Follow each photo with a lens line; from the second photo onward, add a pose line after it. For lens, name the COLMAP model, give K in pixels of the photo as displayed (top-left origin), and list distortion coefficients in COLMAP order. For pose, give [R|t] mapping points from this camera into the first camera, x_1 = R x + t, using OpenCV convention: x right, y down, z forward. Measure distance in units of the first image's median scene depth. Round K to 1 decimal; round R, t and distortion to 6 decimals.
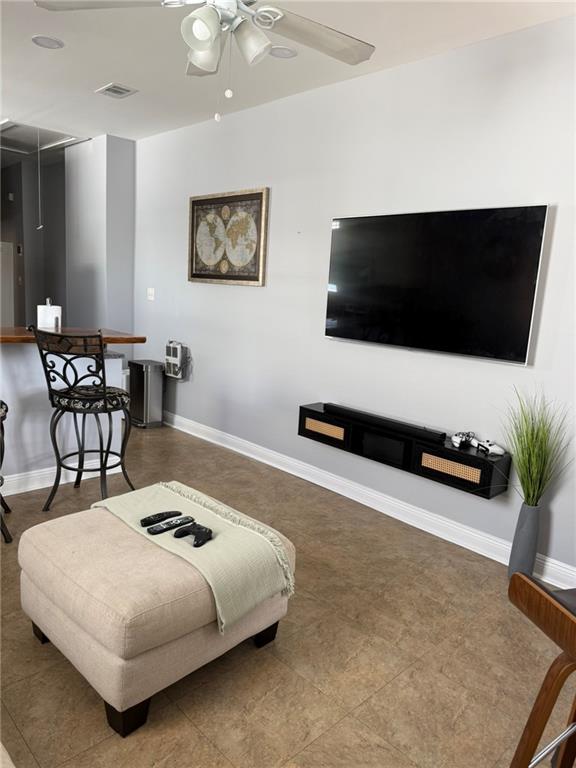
lens RADIAL K [[530.7, 0, 288.0], [0, 530.7, 384.0], [0, 0, 1]] dist [0.048324, -0.000985]
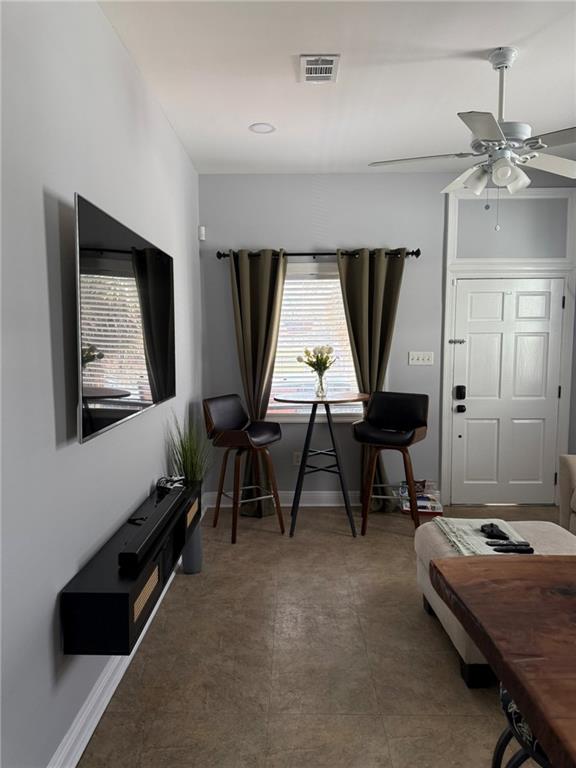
lens RADIAL K [[530.7, 0, 288.0], [0, 530.7, 384.0], [0, 0, 1]] dist [0.048324, -0.000985]
pose [[-0.699997, -0.127084, 0.702748, -0.592131], [0.080851, 0.963610, 0.254792, -0.378870], [-0.709555, 0.235171, -0.664249, 1.814041]]
